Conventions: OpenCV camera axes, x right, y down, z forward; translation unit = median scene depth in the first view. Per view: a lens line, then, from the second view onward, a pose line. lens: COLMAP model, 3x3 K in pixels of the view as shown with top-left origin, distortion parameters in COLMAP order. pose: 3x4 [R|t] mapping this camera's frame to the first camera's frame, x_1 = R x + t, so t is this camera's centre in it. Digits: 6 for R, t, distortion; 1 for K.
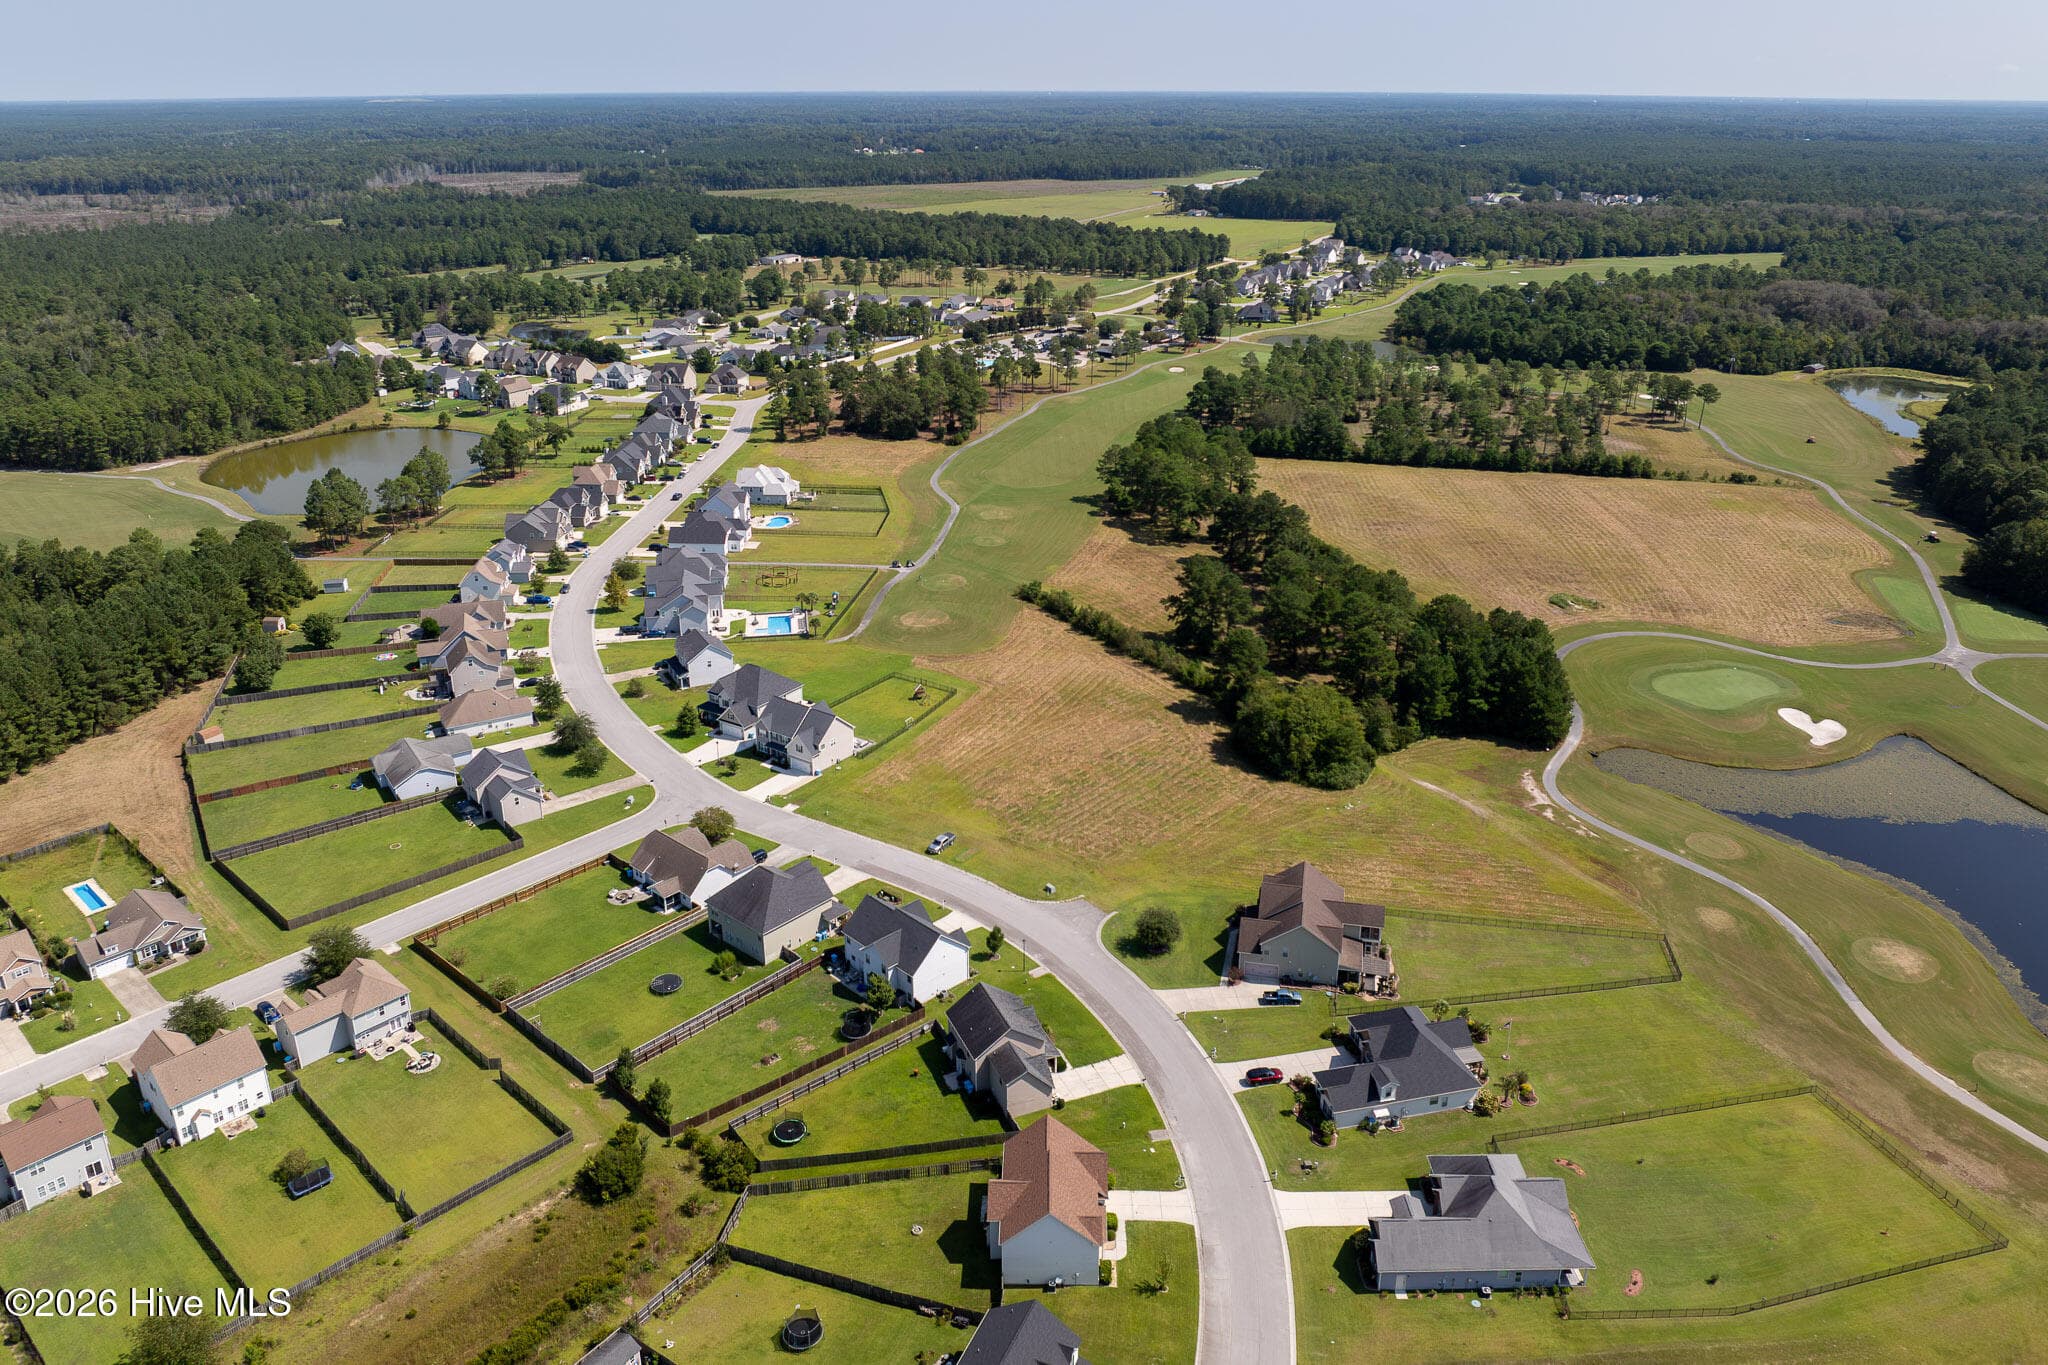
lens RADIAL K [[1450.7, 0, 1030.2], [0, 1450.7, 620.1], [0, 0, 1]] dist [-0.035661, -0.004174]
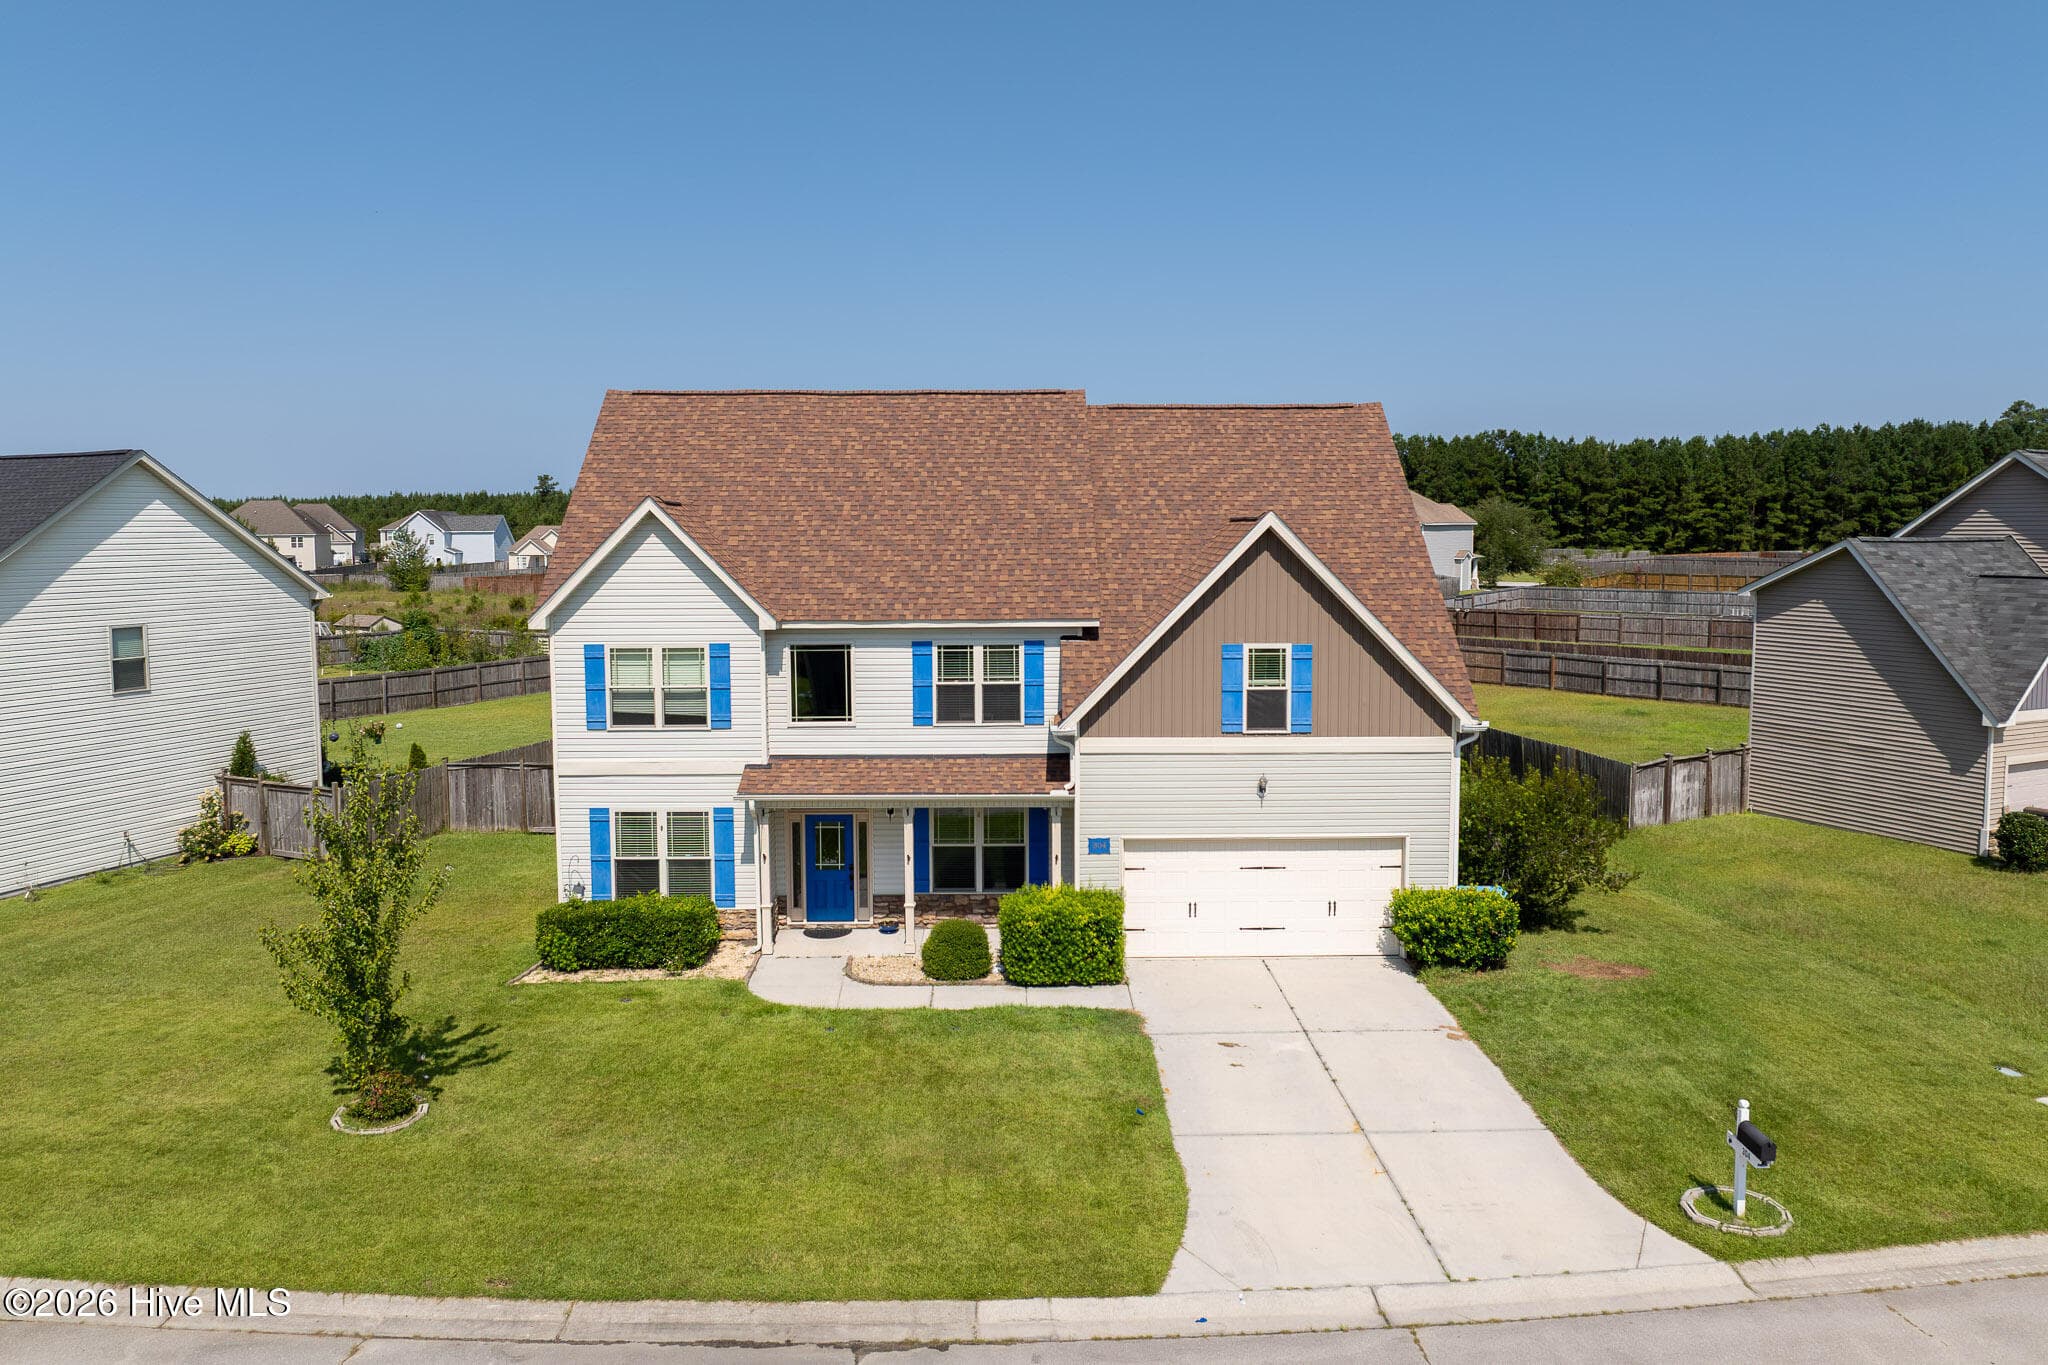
lens RADIAL K [[1447.7, 0, 1030.6], [0, 1447.7, 650.1], [0, 0, 1]] dist [-0.034318, -0.006032]
pose [[0.037102, 0.089596, -0.995287, 0.161438], [-0.343798, 0.936320, 0.071472, 0.310654], [0.938310, 0.339526, 0.065542, 0.797302]]
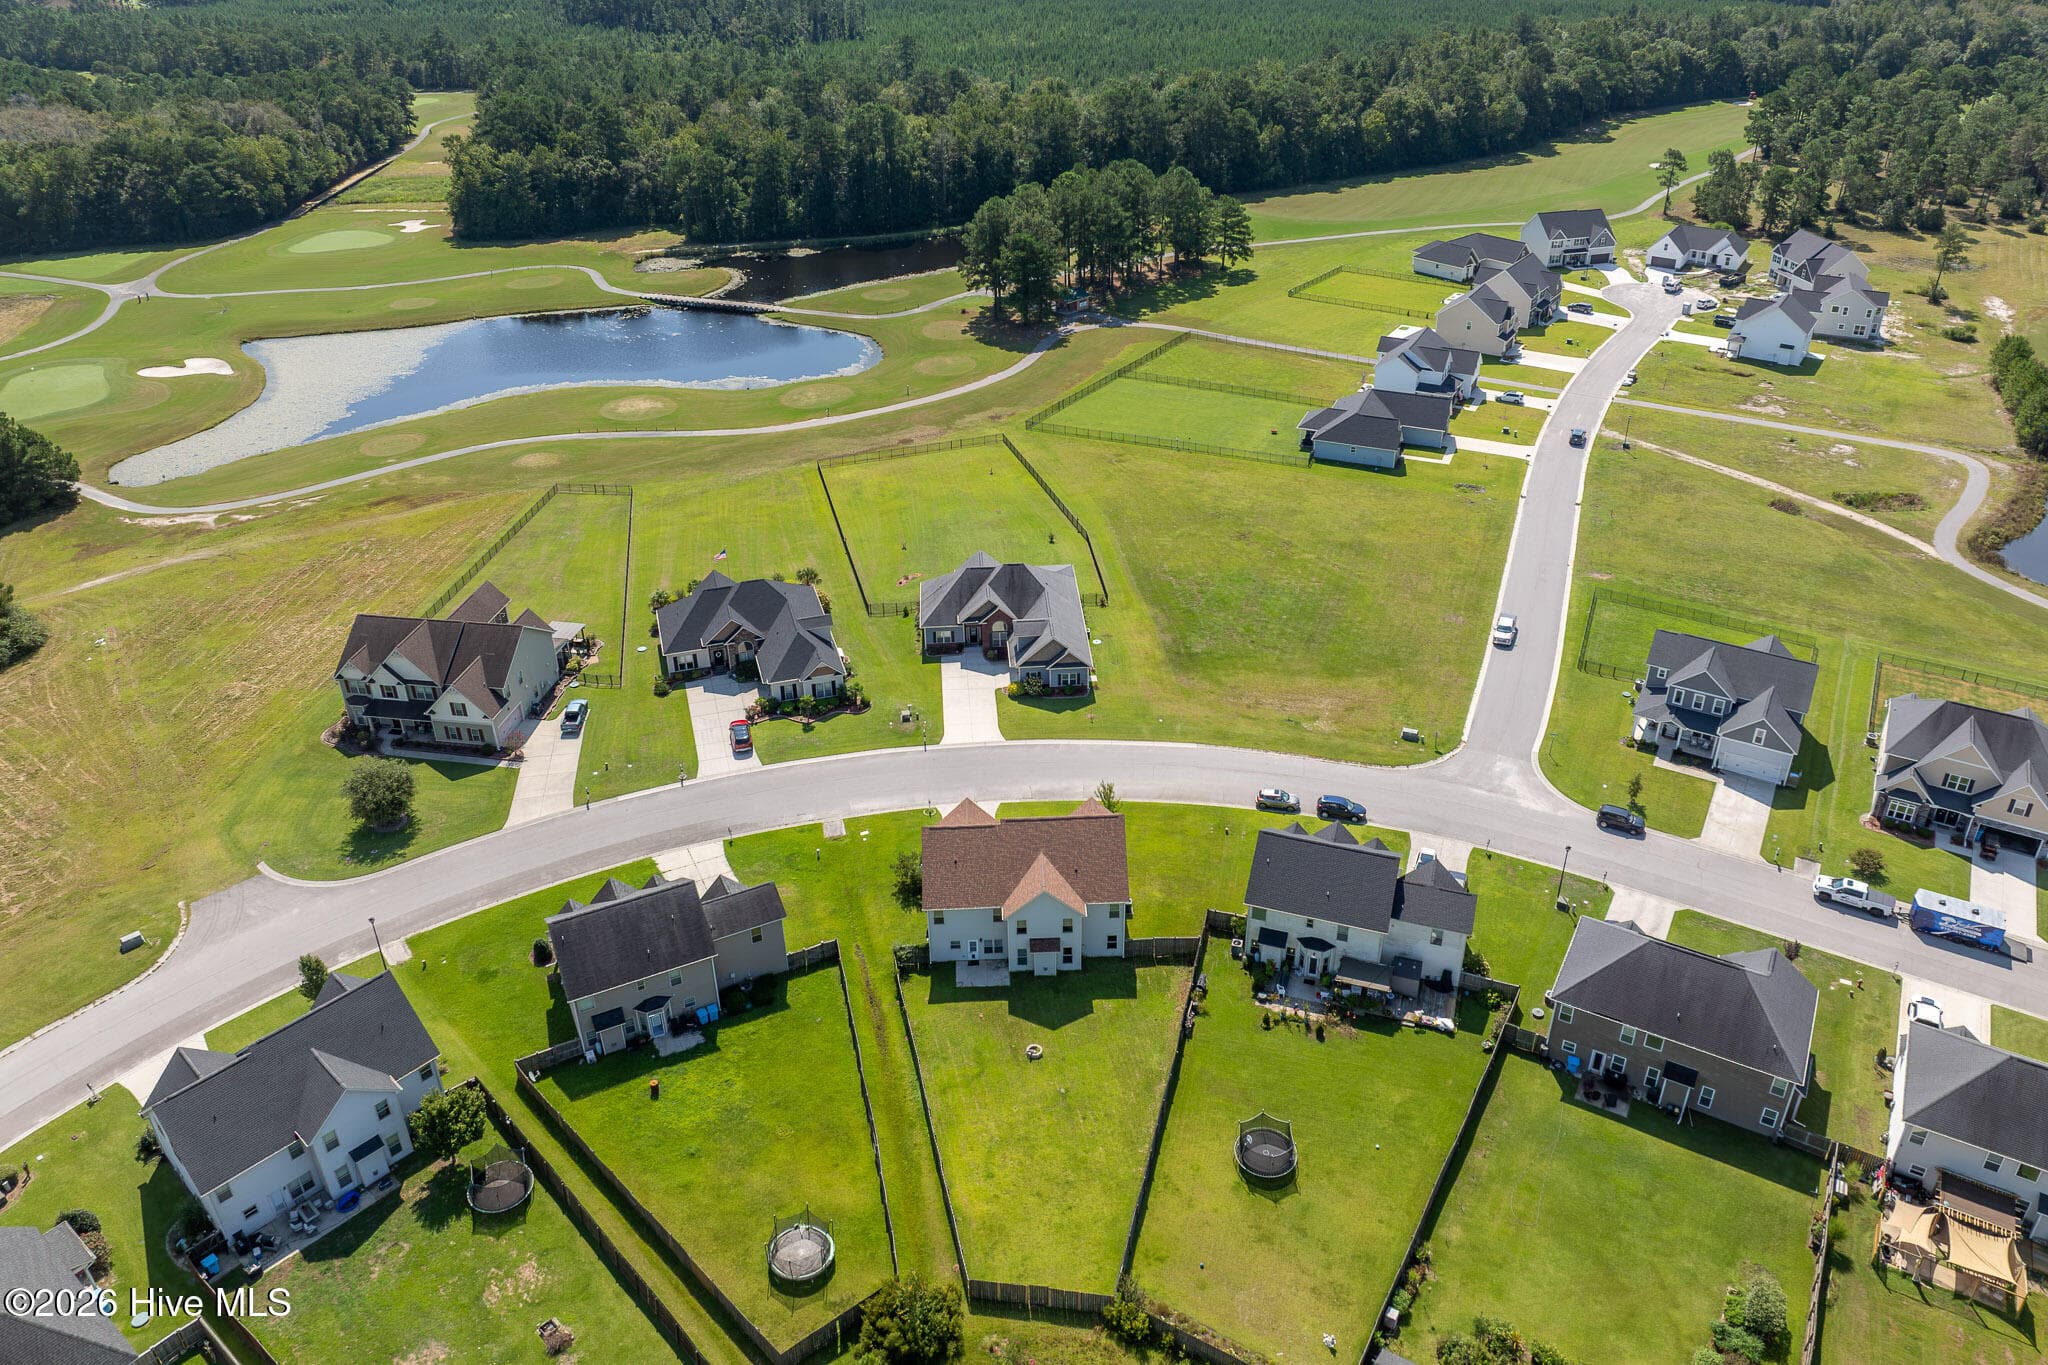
lens RADIAL K [[1432.1, 0, 1031.5], [0, 1432.1, 621.2], [0, 0, 1]] dist [-0.039420, 0.000332]
pose [[-0.061314, -0.481055, 0.874544, -0.445643], [0.360399, 0.806410, 0.468844, -0.028361], [-0.930781, 0.343932, 0.123928, 0.695165]]
